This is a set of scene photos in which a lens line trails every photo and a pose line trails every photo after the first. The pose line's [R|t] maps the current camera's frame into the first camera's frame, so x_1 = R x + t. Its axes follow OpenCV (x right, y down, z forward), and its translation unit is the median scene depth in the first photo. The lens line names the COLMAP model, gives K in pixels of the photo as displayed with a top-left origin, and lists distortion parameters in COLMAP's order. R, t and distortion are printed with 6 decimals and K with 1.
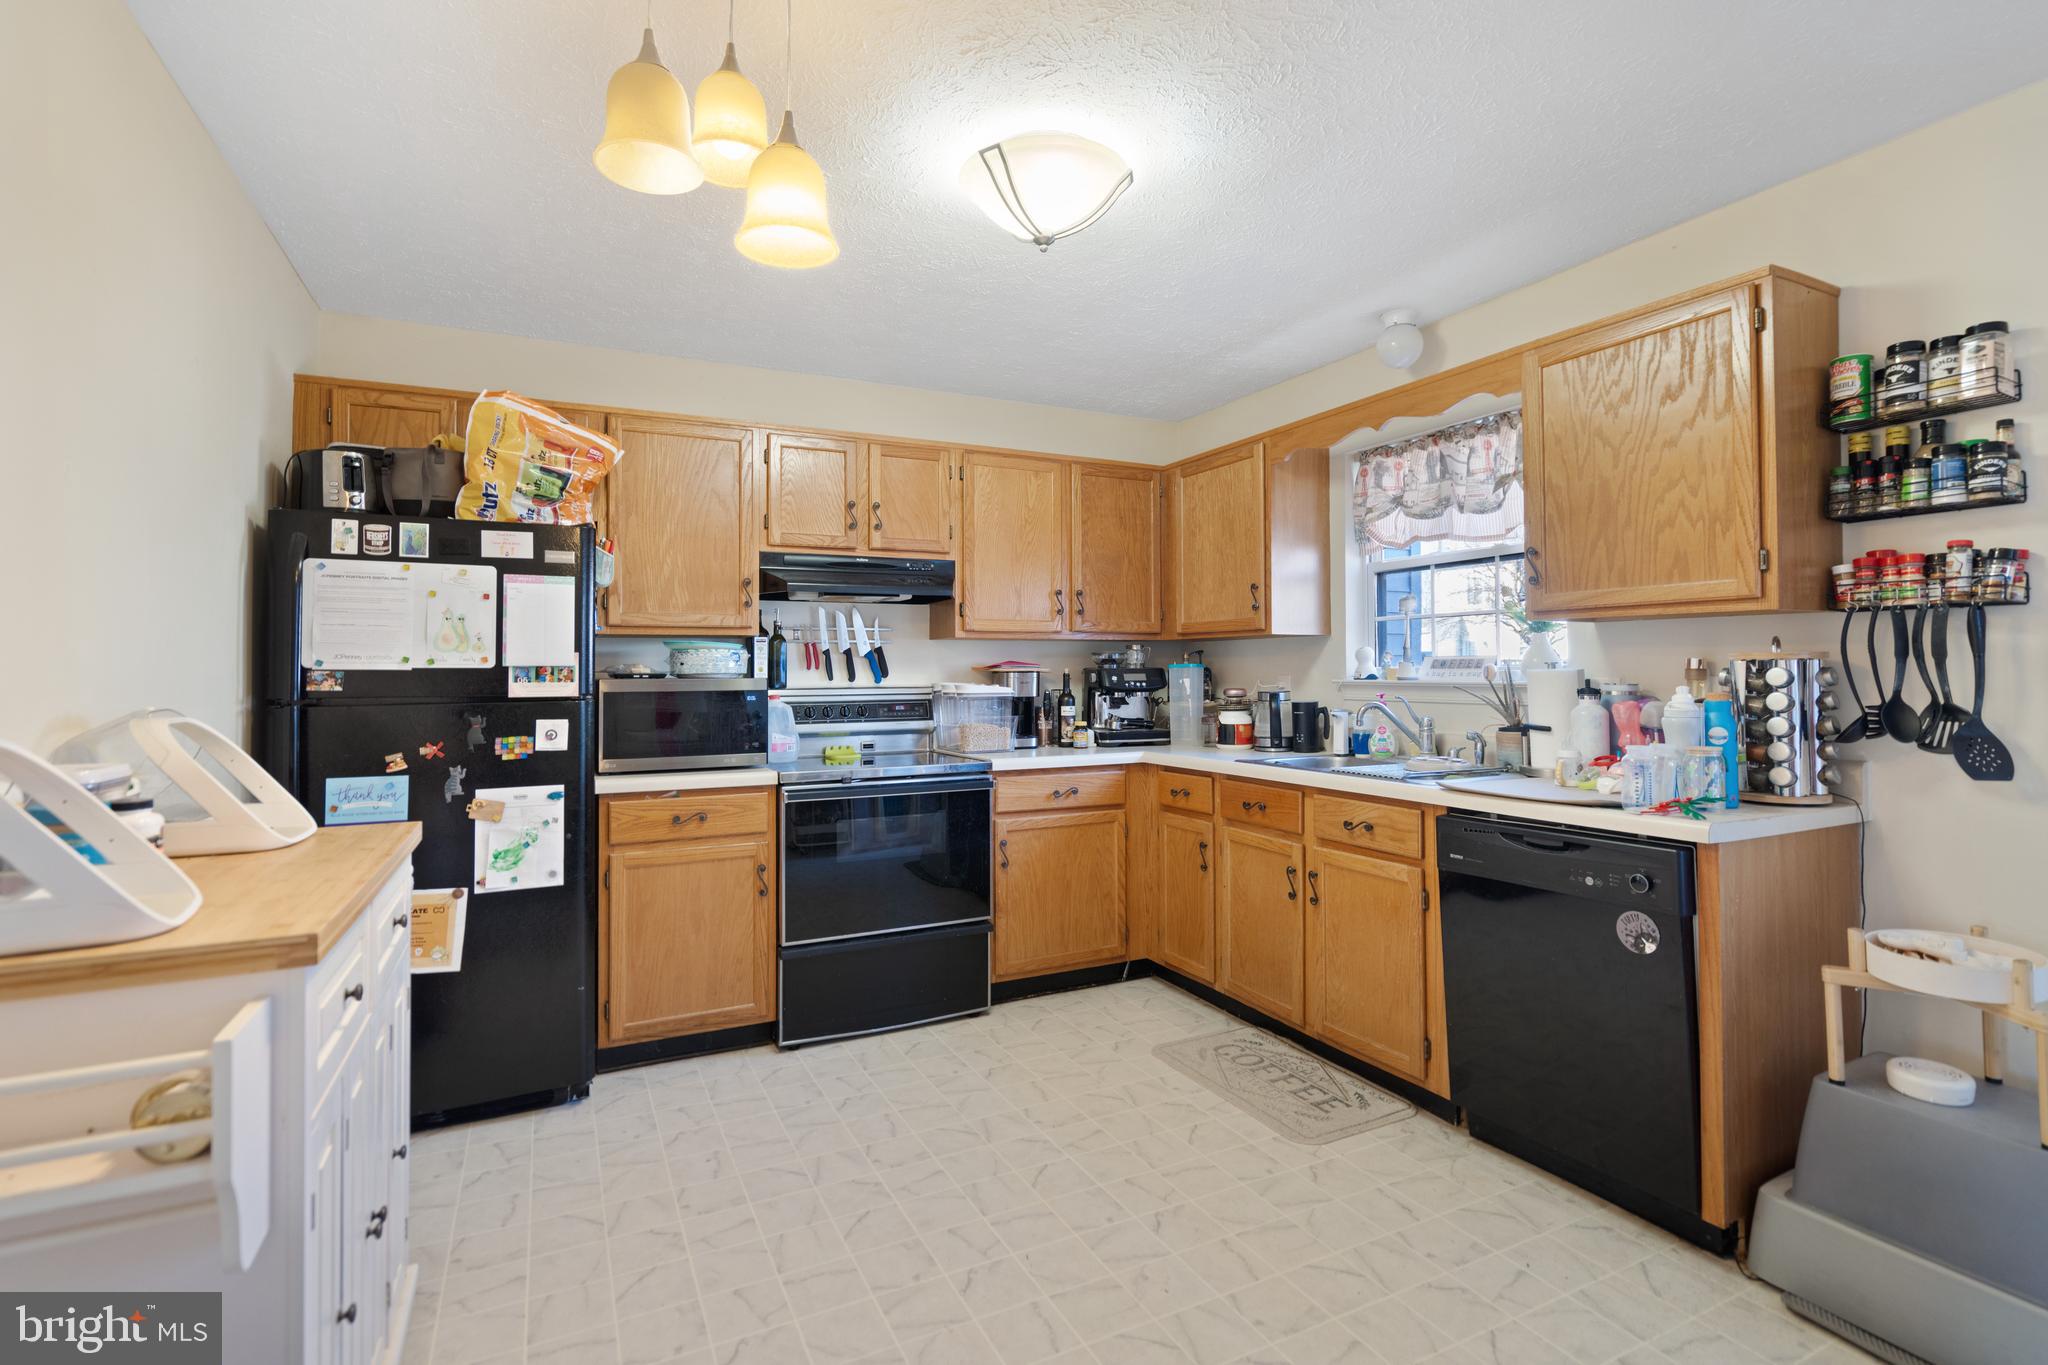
lens RADIAL K [[947.0, 0, 1029.0], [0, 947.0, 650.0], [0, 0, 1]] dist [-0.001370, 0.000424]
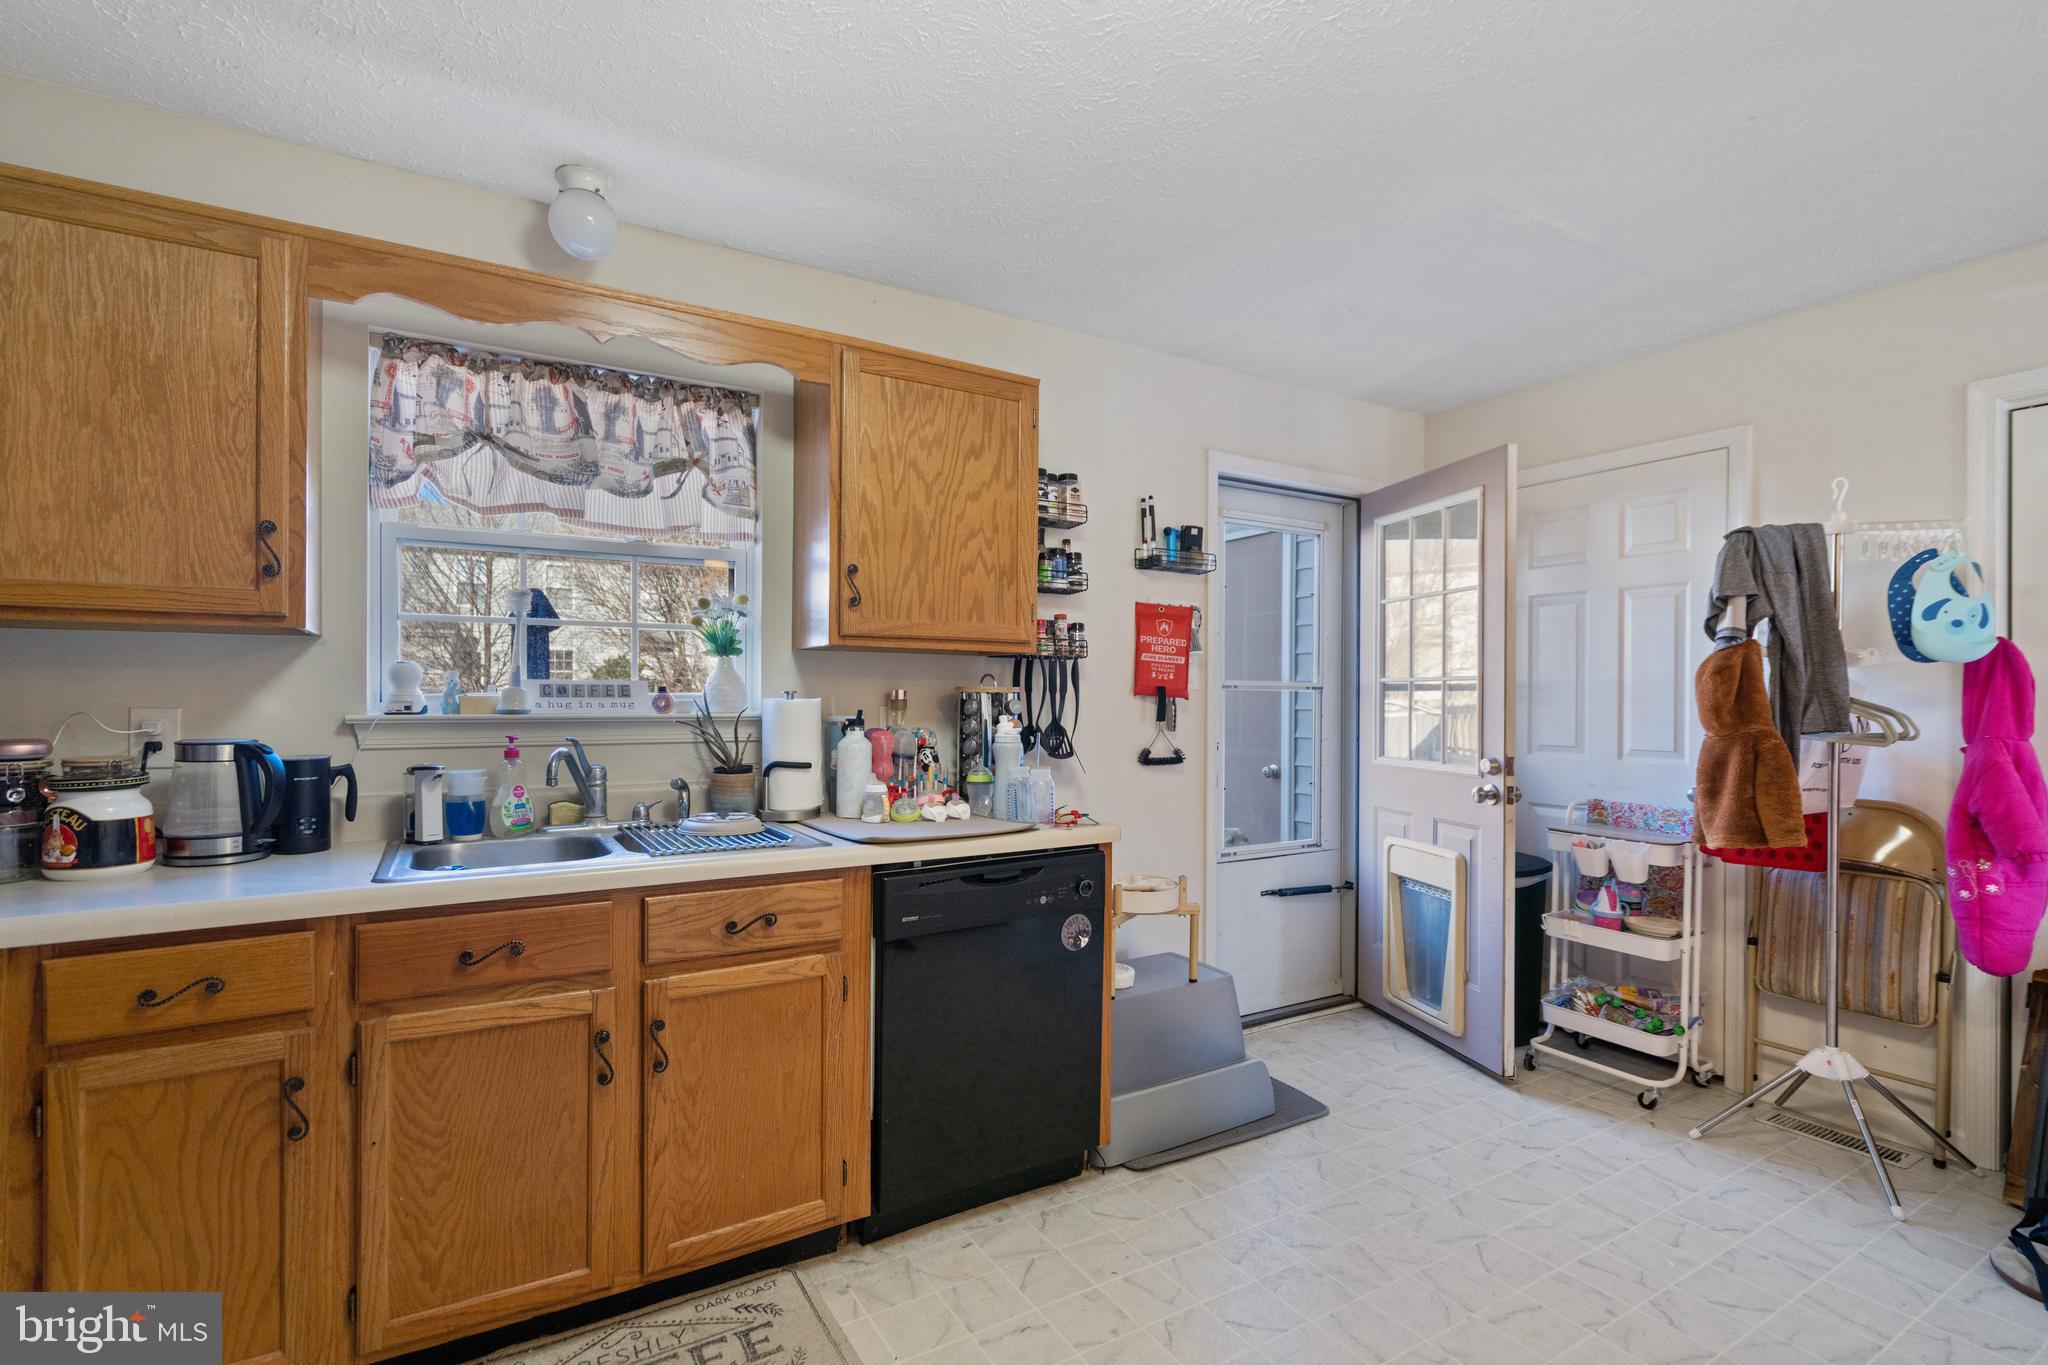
lens RADIAL K [[949.8, 0, 1013.3], [0, 949.8, 696.5], [0, 0, 1]] dist [-0.003230, 0.000720]
pose [[-0.065810, 0.002460, 0.997829, -0.358637], [-0.026142, 0.999649, -0.004189, 0.015769], [-0.997490, -0.026361, -0.065722, 0.841785]]
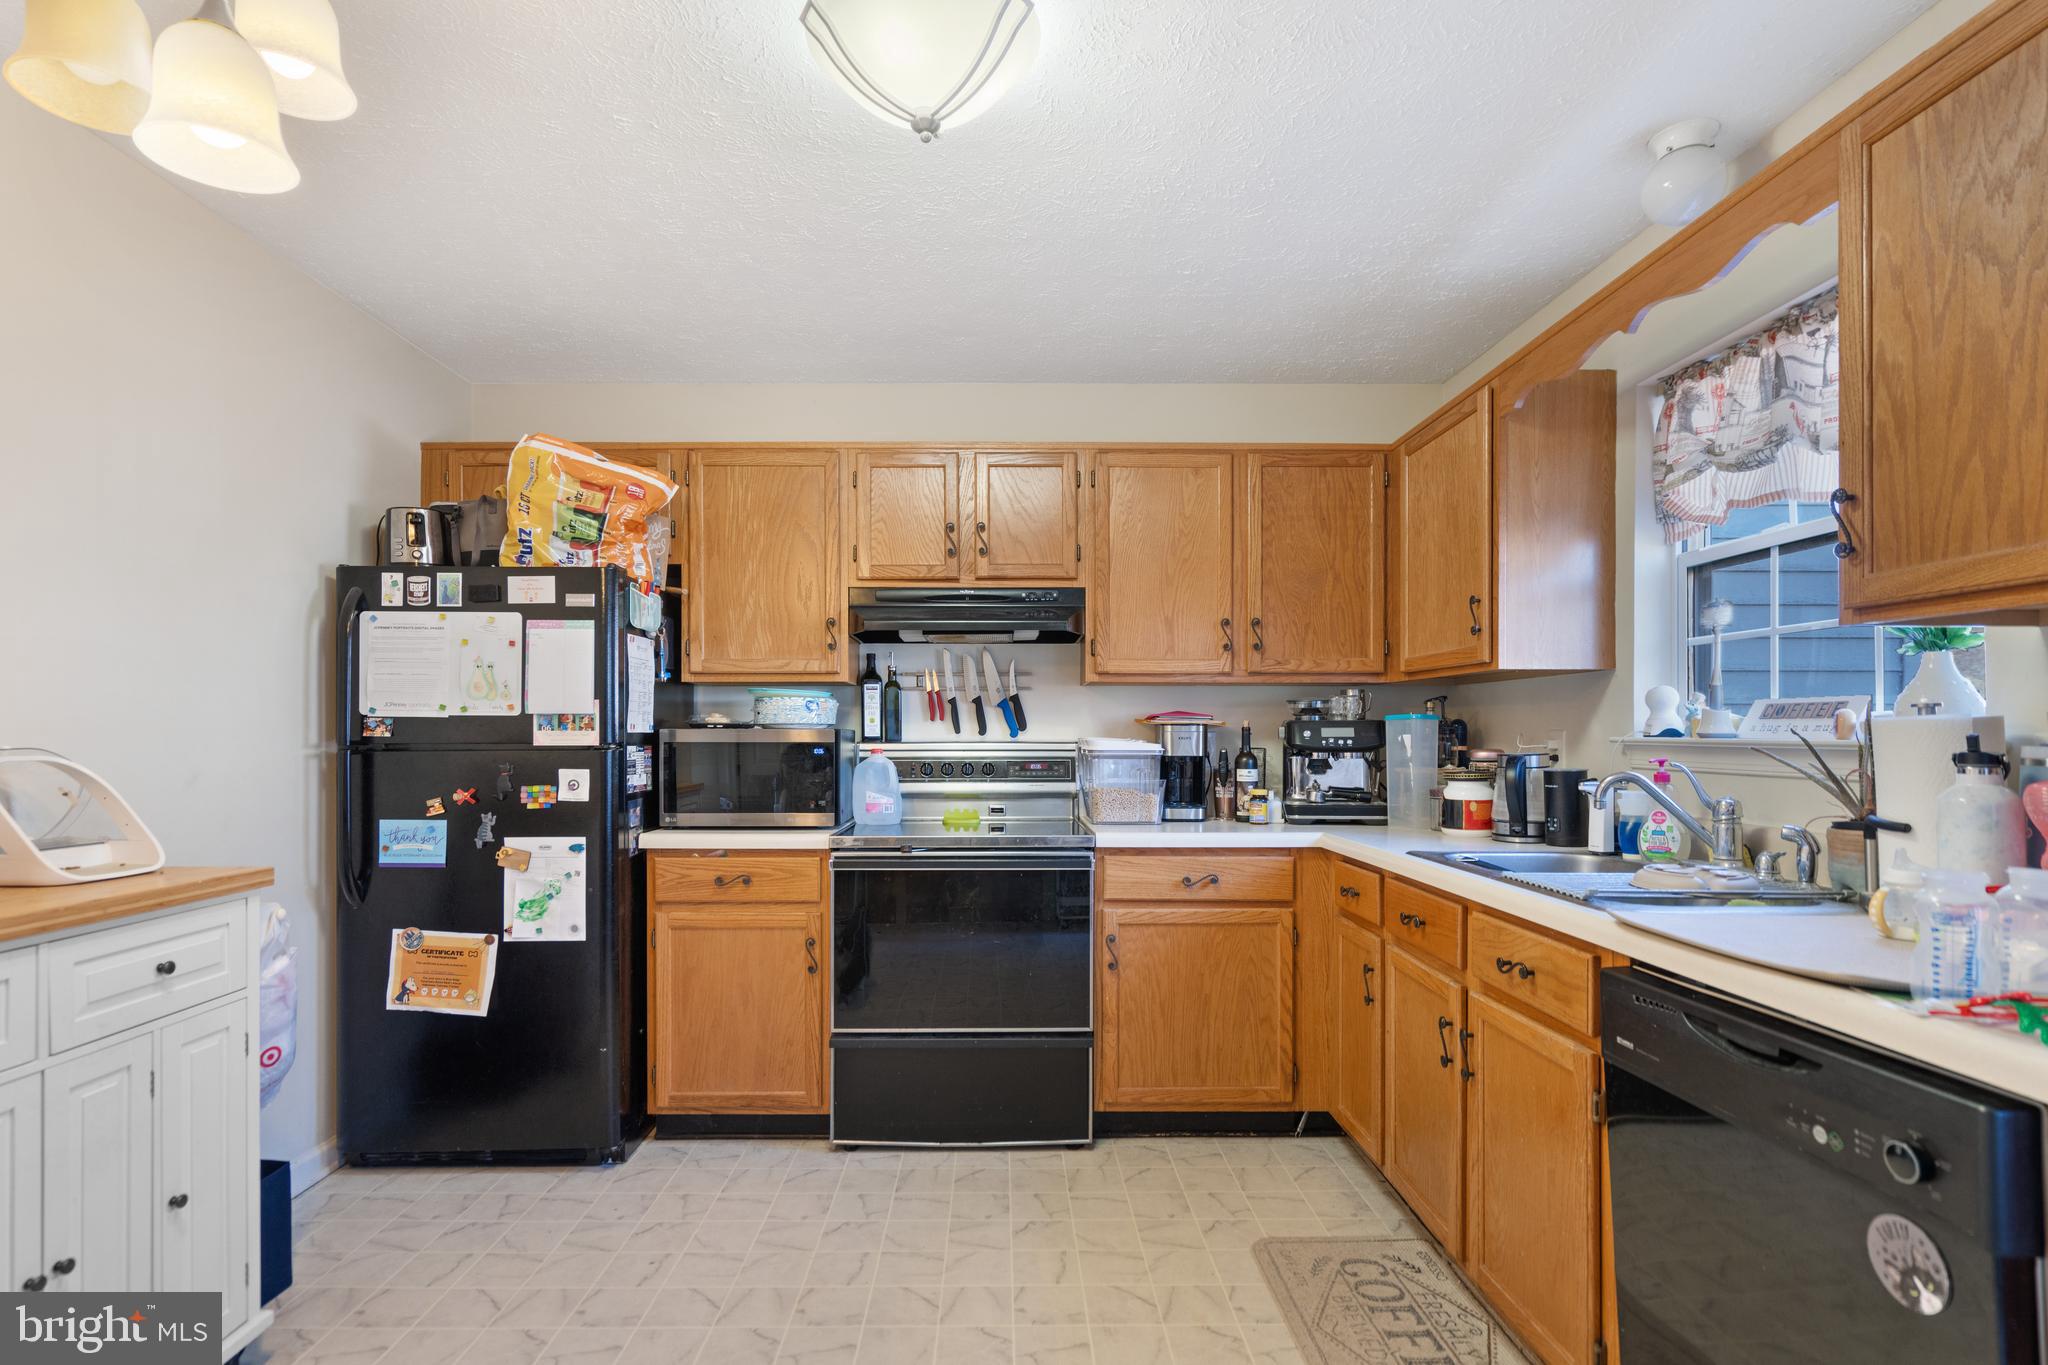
lens RADIAL K [[1009.9, 0, 1013.2], [0, 1009.9, 729.3], [0, 0, 1]] dist [0.003251, 0.000096]
pose [[0.900233, 0.004820, -0.435381, 0.333926], [0.004441, 0.999785, 0.020252, 0.013306], [0.435385, -0.020165, 0.900018, 0.256090]]
